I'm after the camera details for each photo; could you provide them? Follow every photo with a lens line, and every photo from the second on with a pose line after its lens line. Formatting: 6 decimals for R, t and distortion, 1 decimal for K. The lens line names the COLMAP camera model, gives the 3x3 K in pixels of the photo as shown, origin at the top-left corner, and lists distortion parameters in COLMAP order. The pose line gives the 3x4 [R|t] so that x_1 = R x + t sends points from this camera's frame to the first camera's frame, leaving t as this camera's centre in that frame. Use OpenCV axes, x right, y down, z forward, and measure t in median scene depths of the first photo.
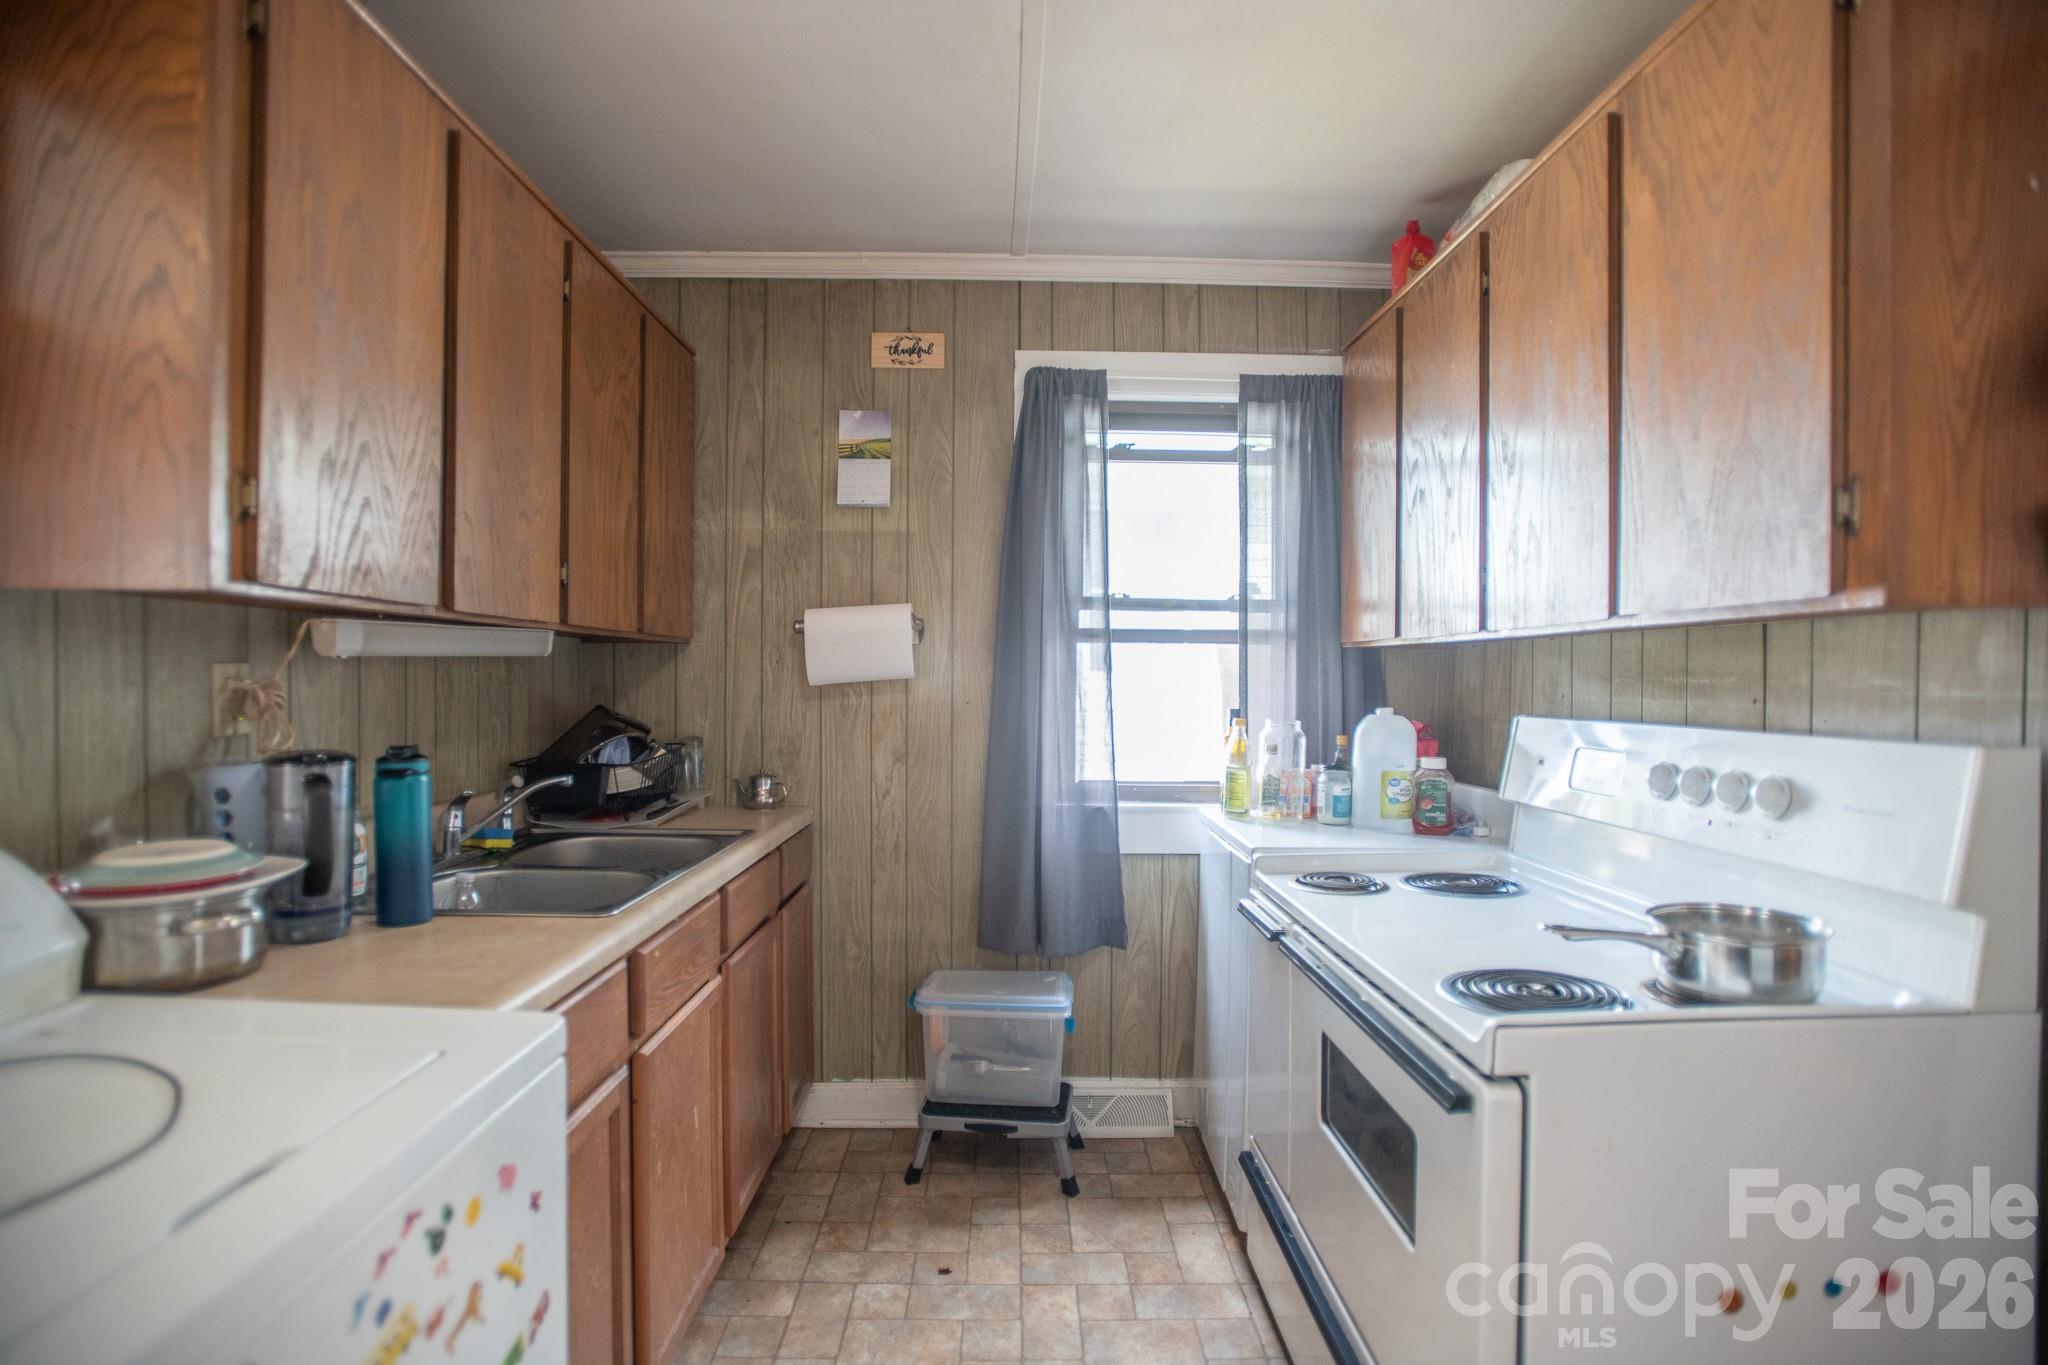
lens RADIAL K [[981.9, 0, 1028.0], [0, 981.9, 682.9], [0, 0, 1]] dist [-0.071141, 0.029154]
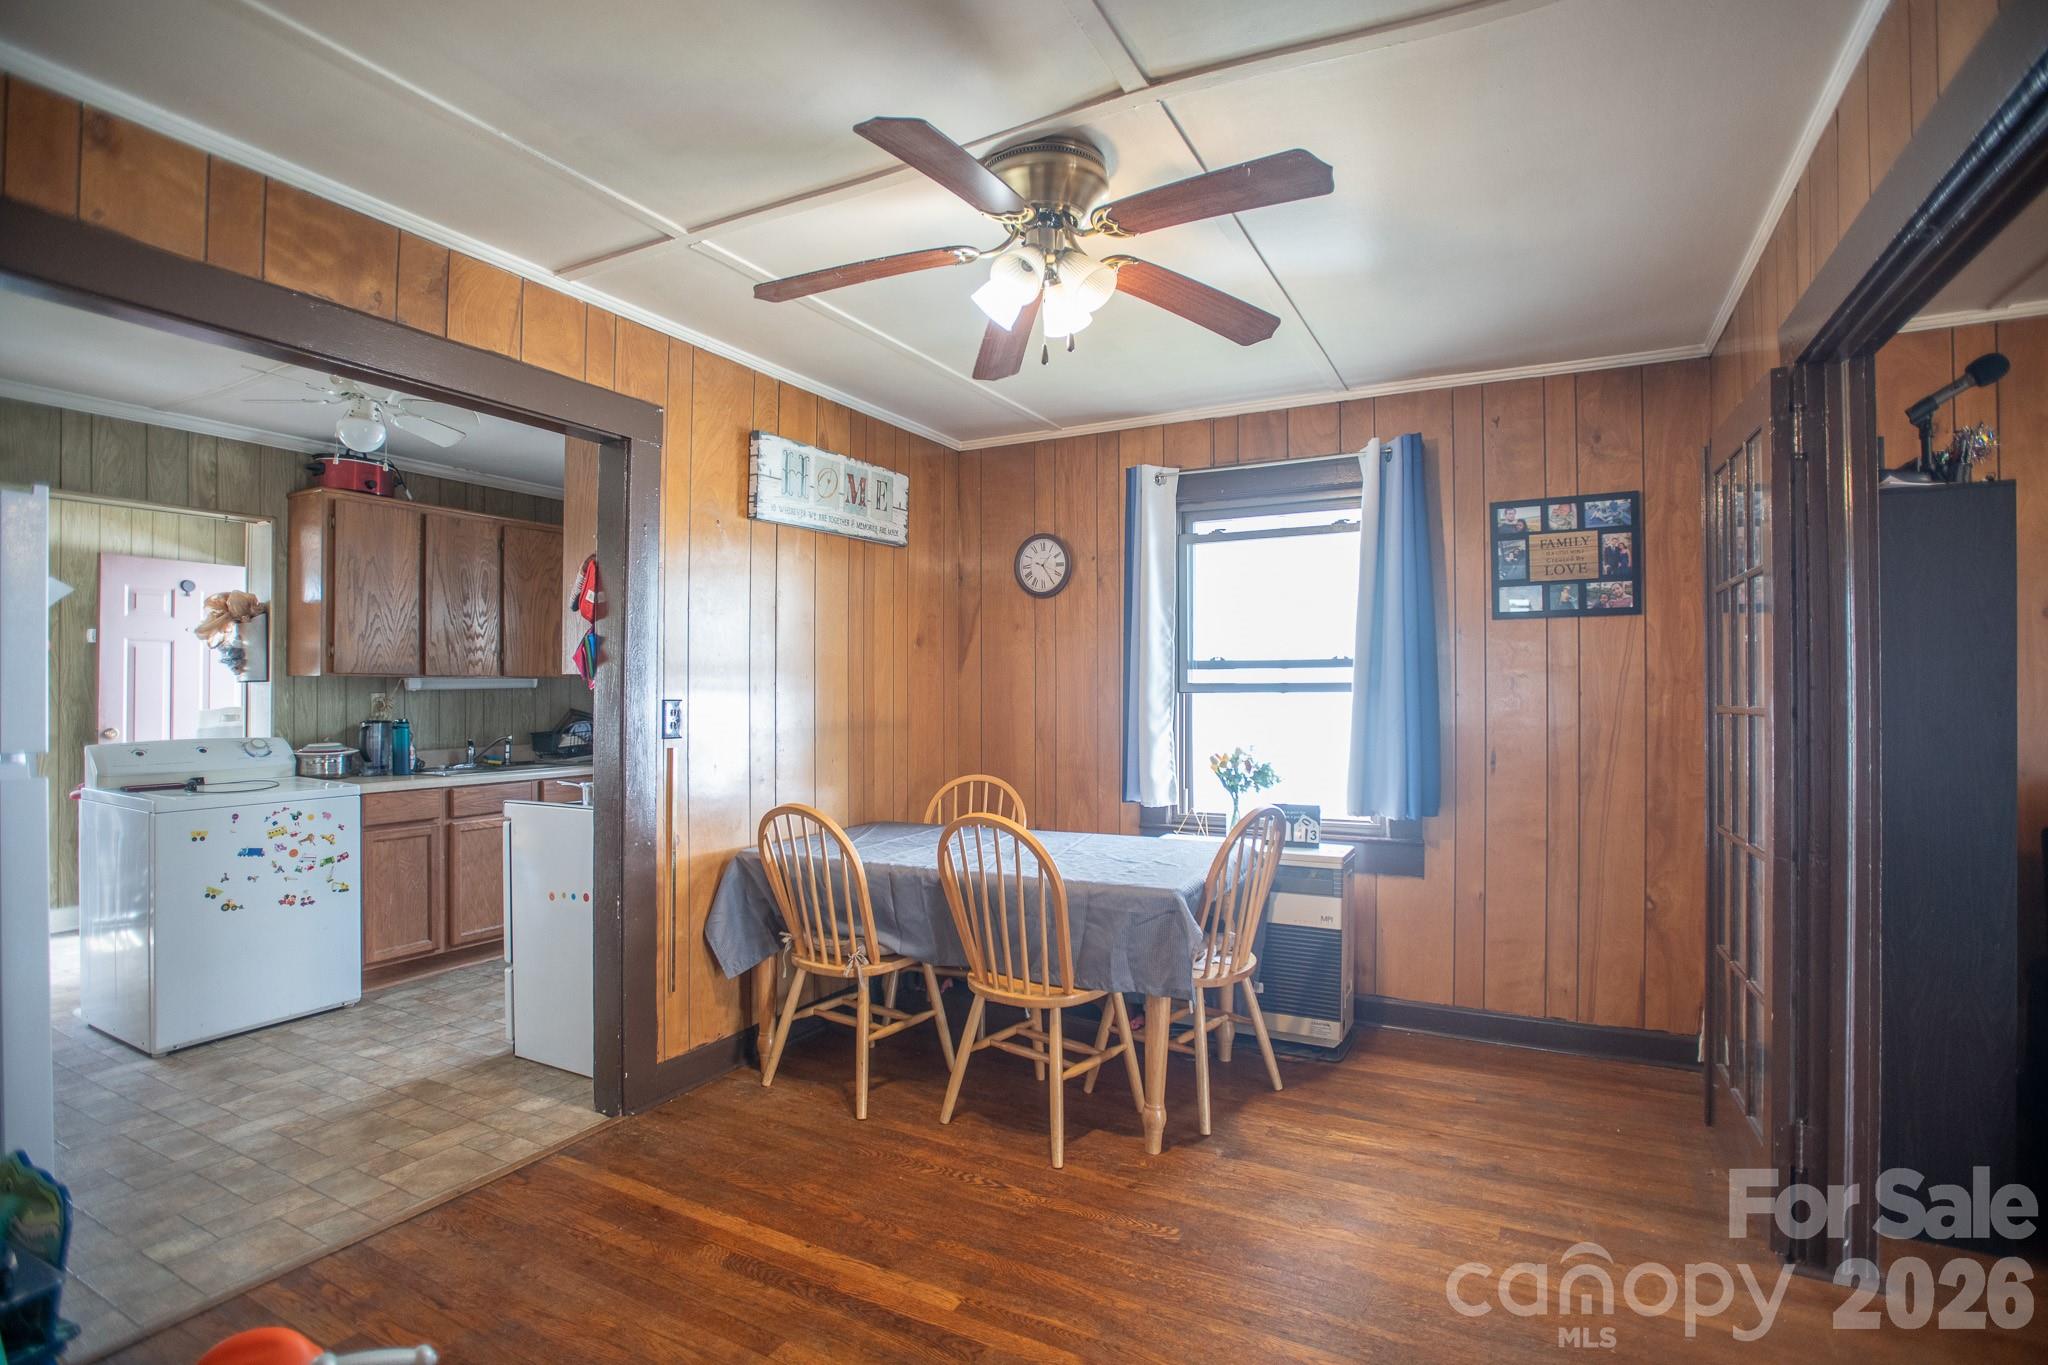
lens RADIAL K [[981.9, 0, 1028.0], [0, 981.9, 682.9], [0, 0, 1]] dist [-0.071141, 0.029154]
pose [[0.874002, -0.009906, -0.485821, 2.844081], [0.003806, 0.999901, -0.013542, -0.002890], [0.485907, 0.009987, 0.873953, -0.801082]]
